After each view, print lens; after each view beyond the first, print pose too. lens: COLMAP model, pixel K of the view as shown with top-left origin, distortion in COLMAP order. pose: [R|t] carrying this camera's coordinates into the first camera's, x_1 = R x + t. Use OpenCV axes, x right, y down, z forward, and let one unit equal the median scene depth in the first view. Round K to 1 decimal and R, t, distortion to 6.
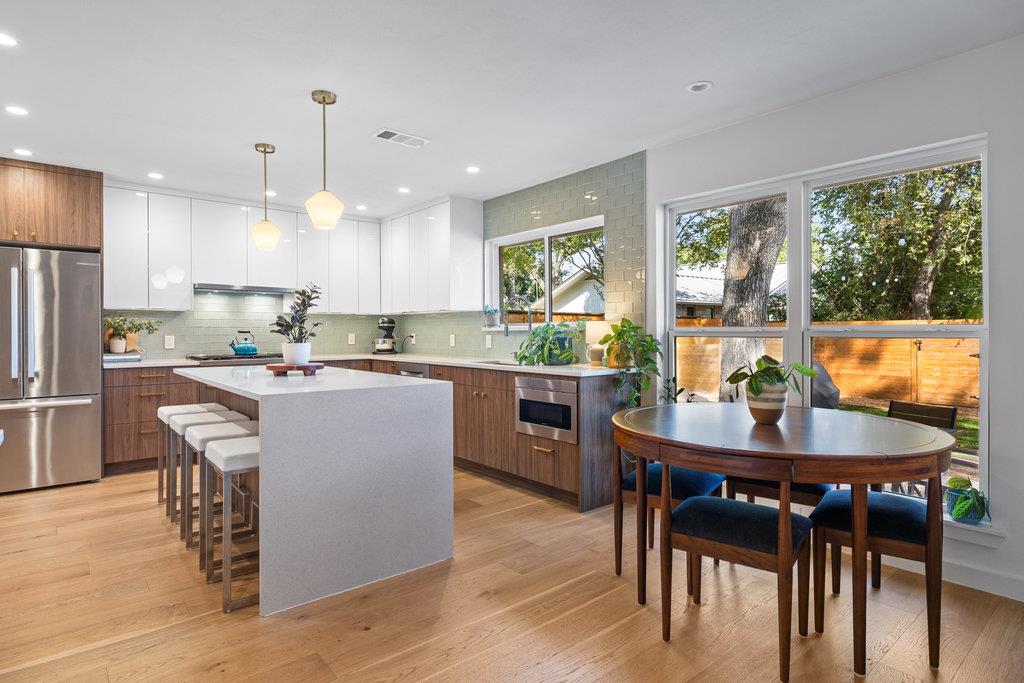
lens RADIAL K [[542.2, 0, 504.2], [0, 542.2, 336.5], [0, 0, 1]] dist [-0.001387, 0.001578]
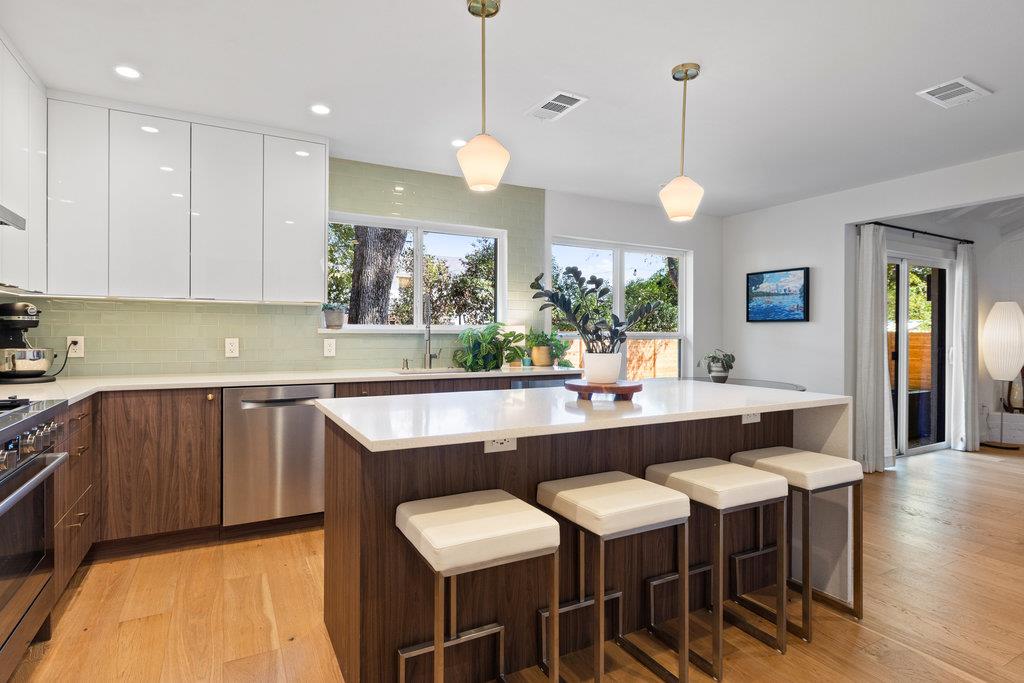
lens RADIAL K [[534.0, 0, 501.5], [0, 534.0, 339.1], [0, 0, 1]] dist [-0.003786, -0.000720]
pose [[0.193837, -0.006905, 0.981010, -0.859232], [0.002234, 0.999976, 0.006598, -0.008380], [-0.981031, 0.000913, 0.193847, 0.768424]]
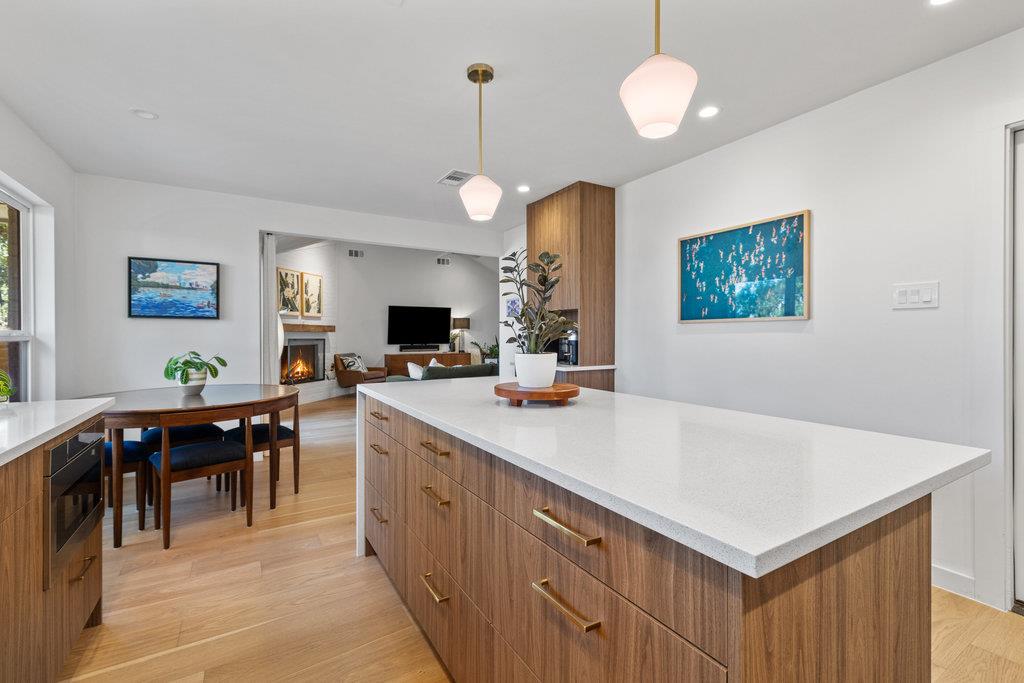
lens RADIAL K [[444.9, 0, 507.3], [0, 444.9, 336.6], [0, 0, 1]] dist [0.002630, -0.000244]
pose [[-0.989362, 0.002385, 0.145452, -0.327178], [0.003662, 0.999957, 0.008519, -0.007792], [-0.145425, 0.008961, -0.989329, 1.173802]]
